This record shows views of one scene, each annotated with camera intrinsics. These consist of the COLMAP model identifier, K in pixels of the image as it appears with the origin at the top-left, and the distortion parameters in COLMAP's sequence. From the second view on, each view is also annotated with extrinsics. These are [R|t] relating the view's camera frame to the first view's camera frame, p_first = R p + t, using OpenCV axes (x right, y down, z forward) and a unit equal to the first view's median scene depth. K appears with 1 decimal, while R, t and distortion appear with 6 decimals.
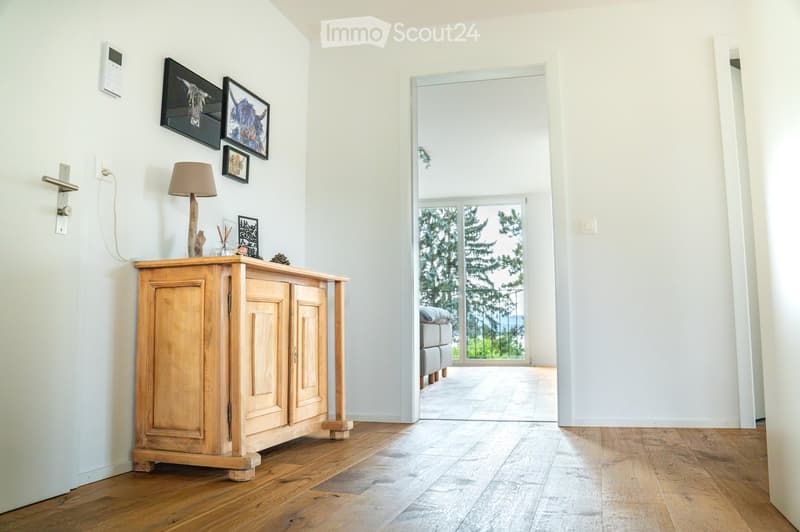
lens RADIAL K [[614.5, 0, 396.2], [0, 614.5, 269.3], [0, 0, 1]] dist [-0.082102, 0.023477]
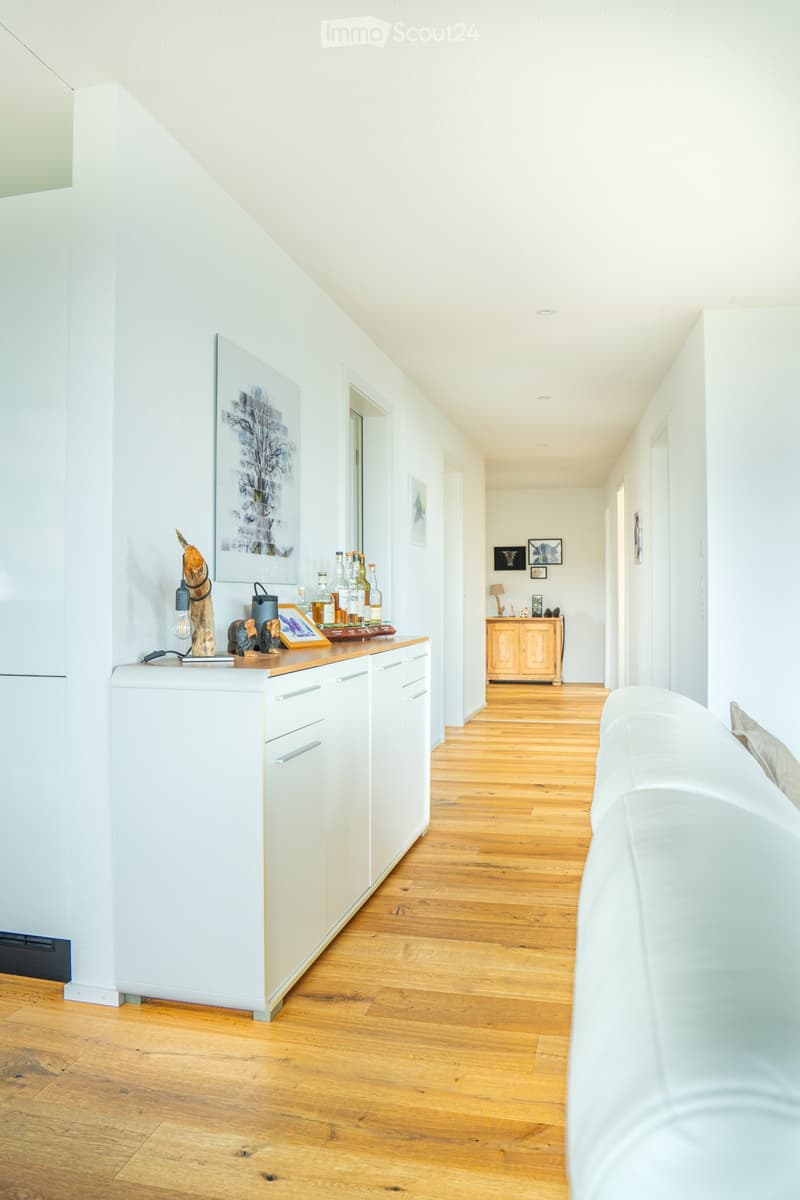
lens RADIAL K [[921.7, 0, 398.9], [0, 921.7, 600.1], [0, 0, 1]] dist [-0.082102, 0.023477]
pose [[0.012524, 0.004781, -0.999910, 3.601214], [0.093666, 0.995586, 0.005933, -0.140352], [0.995525, -0.093732, 0.012021, 0.389599]]
